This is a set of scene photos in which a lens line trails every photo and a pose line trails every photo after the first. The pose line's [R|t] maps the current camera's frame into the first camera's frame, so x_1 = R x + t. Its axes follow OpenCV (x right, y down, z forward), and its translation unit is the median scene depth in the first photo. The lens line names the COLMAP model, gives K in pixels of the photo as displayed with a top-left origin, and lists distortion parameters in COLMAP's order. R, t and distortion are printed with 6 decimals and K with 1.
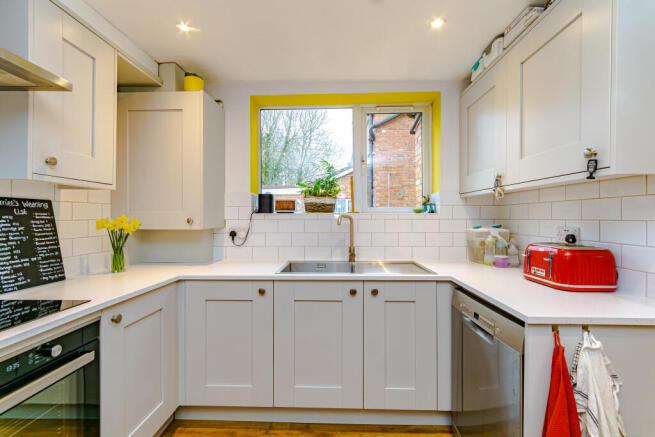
lens RADIAL K [[292.4, 0, 327.5], [0, 292.4, 218.5], [0, 0, 1]] dist [-0.001284, -0.000031]
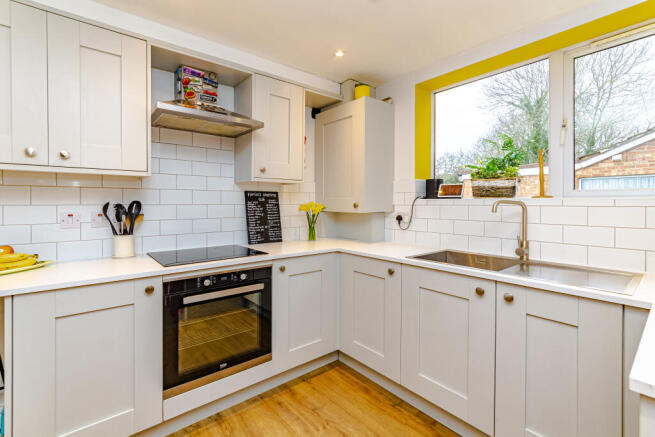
lens RADIAL K [[298.5, 0, 325.8], [0, 298.5, 203.7], [0, 0, 1]] dist [0.000239, -0.000079]
pose [[0.655137, 0.004350, -0.755498, 0.428166], [-0.004915, 0.999987, 0.001496, -0.001226], [0.755494, 0.002733, 0.655150, 0.096634]]
